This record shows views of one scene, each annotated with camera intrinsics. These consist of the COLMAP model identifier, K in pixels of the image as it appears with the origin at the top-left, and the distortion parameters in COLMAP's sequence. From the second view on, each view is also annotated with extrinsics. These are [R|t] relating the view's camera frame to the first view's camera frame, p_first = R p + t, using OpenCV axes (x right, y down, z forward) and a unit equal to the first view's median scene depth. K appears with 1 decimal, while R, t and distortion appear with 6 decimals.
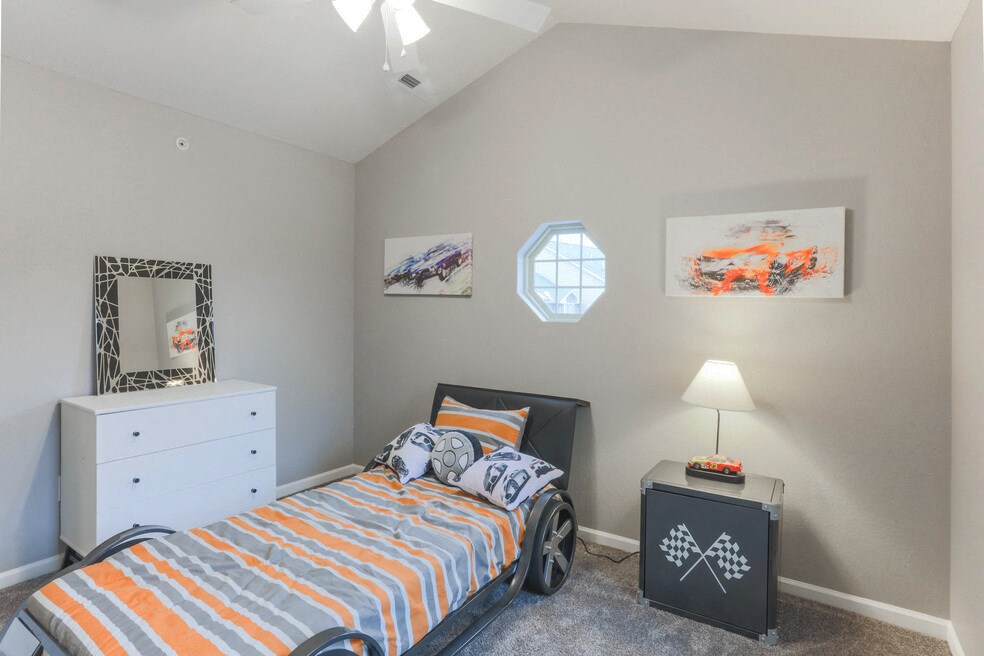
lens RADIAL K [[516.8, 0, 459.6], [0, 516.8, 310.4], [0, 0, 1]] dist [-0.033601, 0.013829]
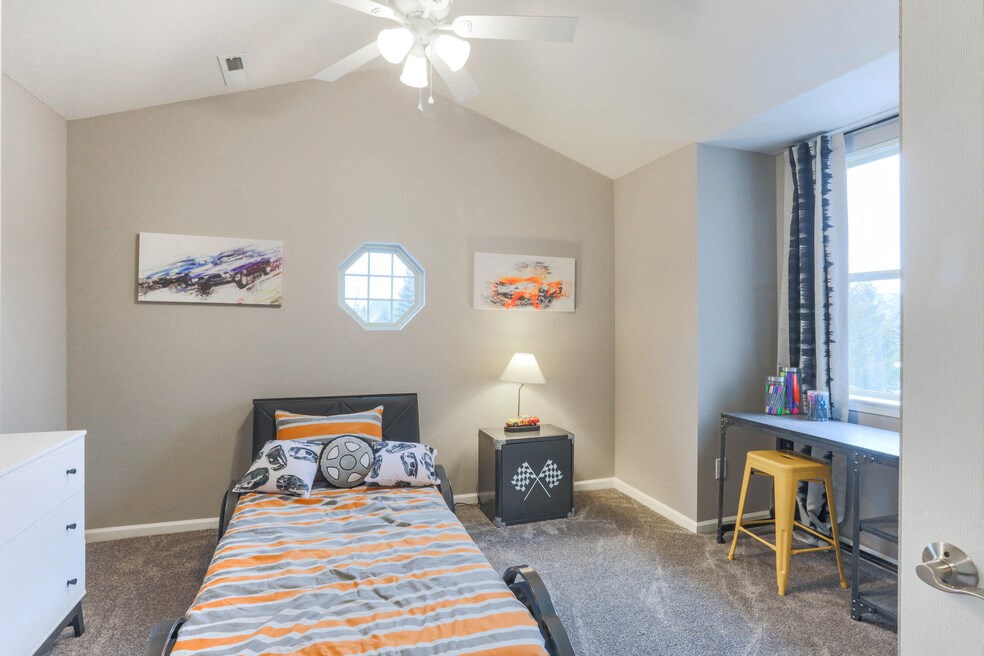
lens RADIAL K [[516.8, 0, 491.4], [0, 516.8, 319.9], [0, 0, 1]] dist [-0.033601, 0.013829]
pose [[0.611601, -0.011839, 0.791078, -0.719395], [0.004202, 0.999923, 0.011716, -0.016010], [-0.791155, -0.003841, 0.611603, 0.135916]]
